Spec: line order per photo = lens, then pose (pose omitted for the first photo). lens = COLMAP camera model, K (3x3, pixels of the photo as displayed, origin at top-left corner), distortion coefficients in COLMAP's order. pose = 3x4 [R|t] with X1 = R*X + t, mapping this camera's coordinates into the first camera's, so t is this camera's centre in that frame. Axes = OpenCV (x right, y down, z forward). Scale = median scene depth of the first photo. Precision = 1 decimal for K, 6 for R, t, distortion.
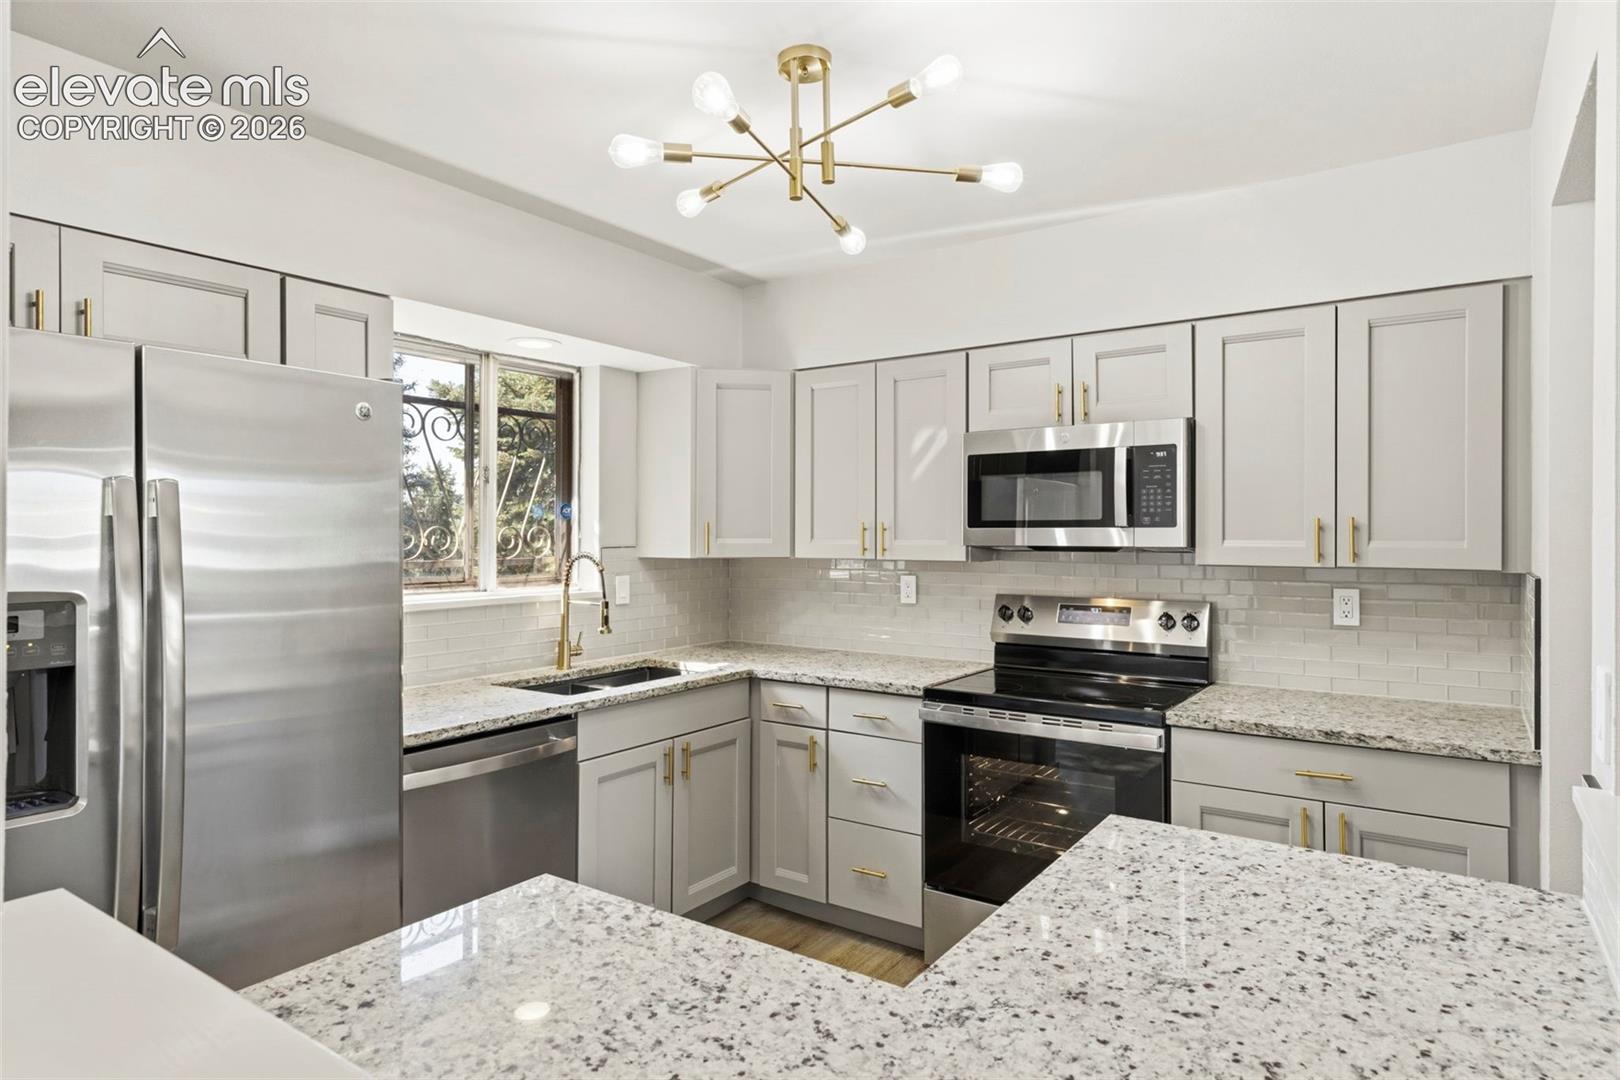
lens RADIAL K [[924.6, 0, 807.9], [0, 924.6, 534.1], [0, 0, 1]] dist [0.009626, 0.001580]
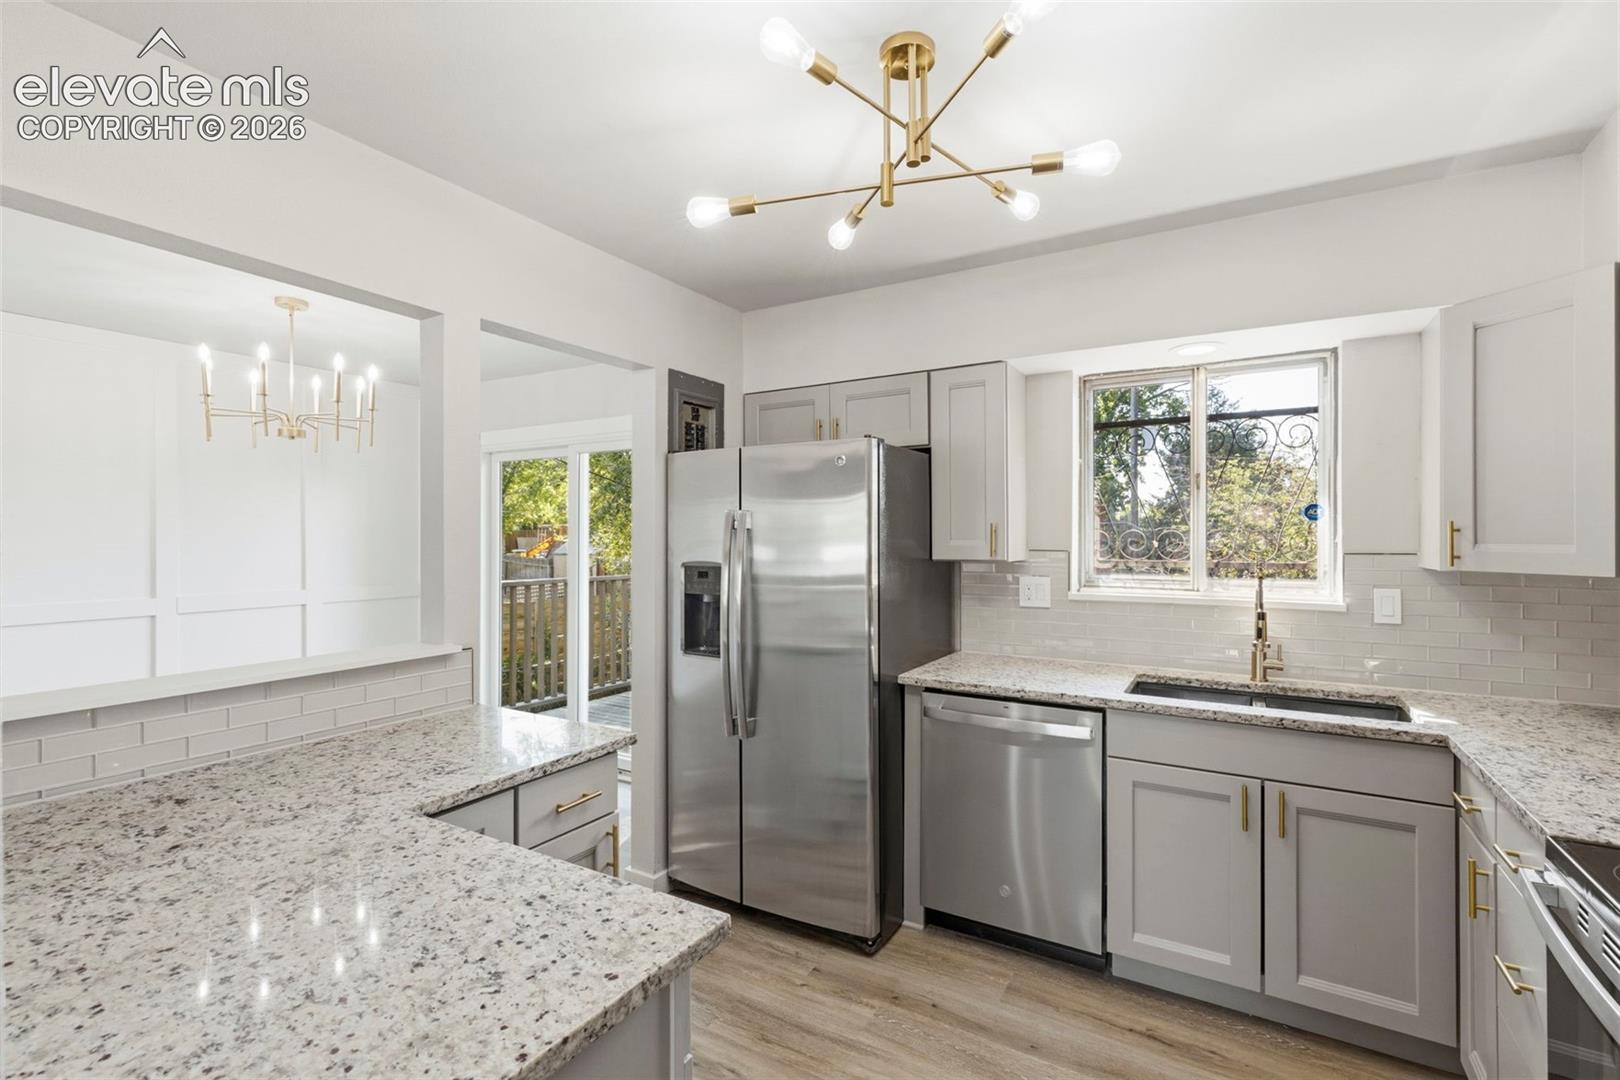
lens RADIAL K [[722.9, 0, 811.5], [0, 722.9, 535.3], [0, 0, 1]] dist [0.004239, -0.000007]
pose [[0.073321, -0.001961, -0.997306, 0.468210], [-0.001099, 0.999997, -0.002047, -0.000327], [0.997308, 0.001246, 0.073319, 0.525100]]
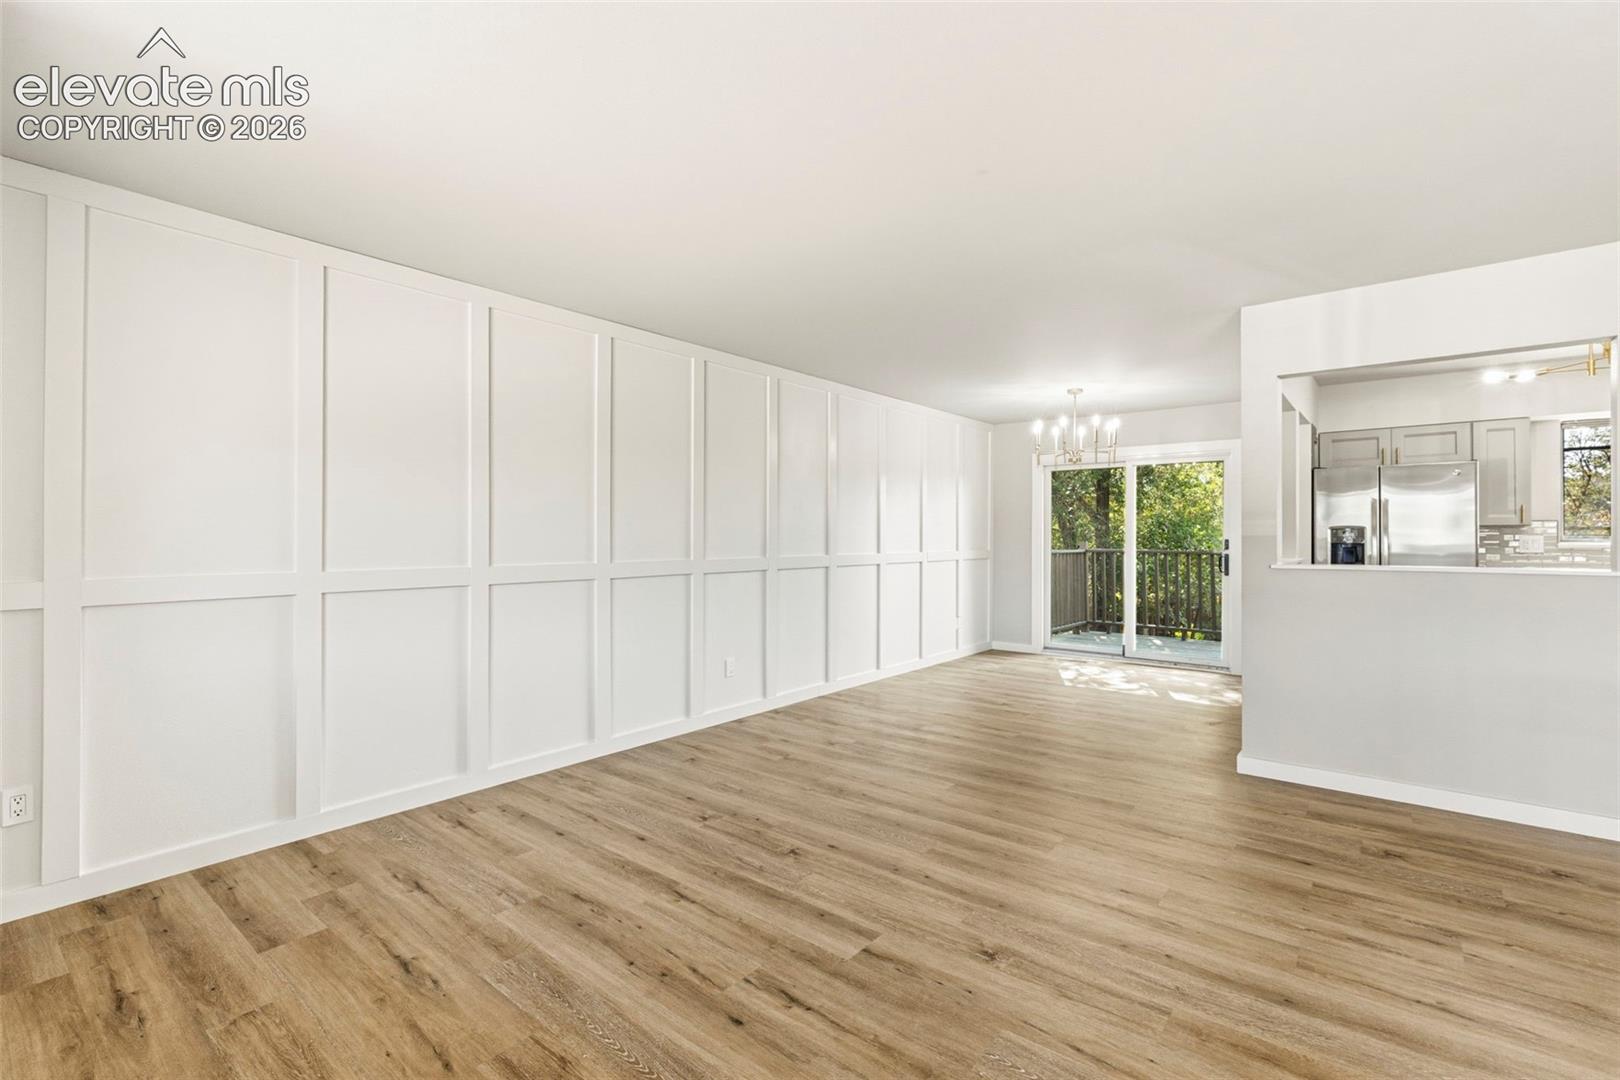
lens RADIAL K [[727.7, 0, 807.6], [0, 727.7, 524.8], [0, 0, 1]] dist [0.002655, 0.000211]
pose [[-0.076146, -0.016130, -0.996966, 1.339206], [-0.003607, 0.999867, -0.015901, 0.057872], [0.997090, 0.002385, -0.076194, -0.634406]]
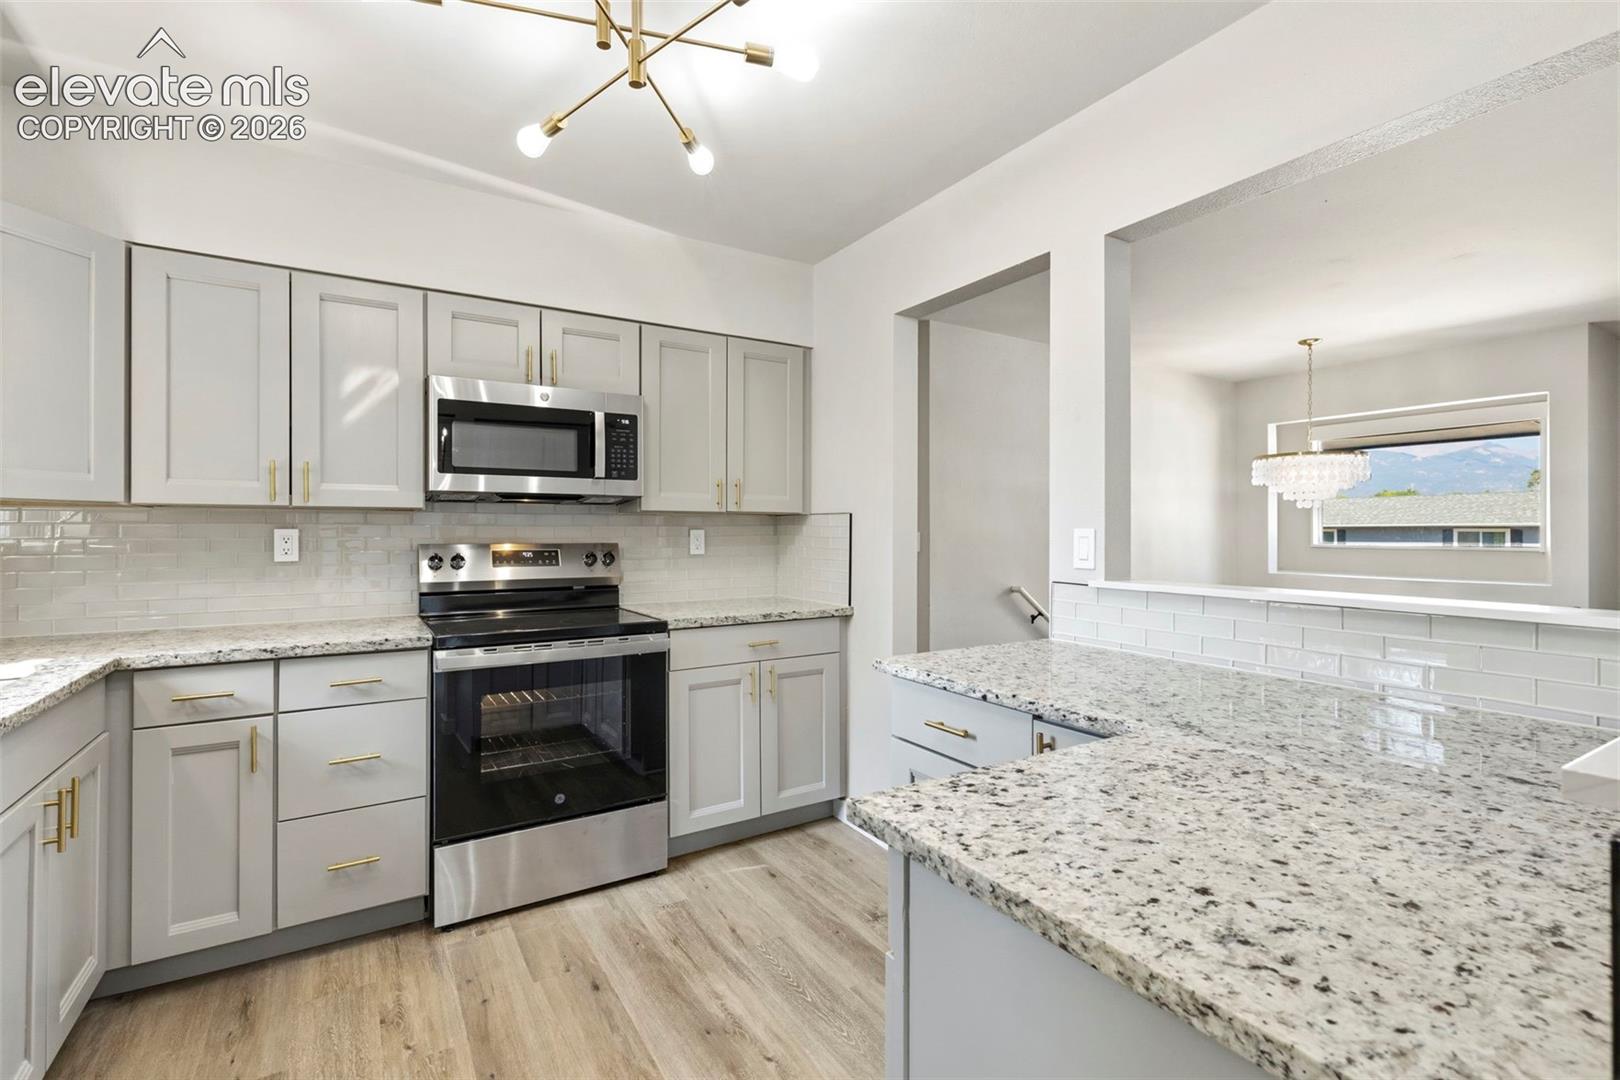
lens RADIAL K [[734.5, 0, 808.5], [0, 734.5, 534.7], [0, 0, 1]] dist [0.003005, 0.000510]
pose [[0.397841, -0.004360, 0.917444, -0.383831], [0.000481, 0.999990, 0.004544, 0.055169], [-0.917454, -0.001367, 0.397839, 0.330748]]
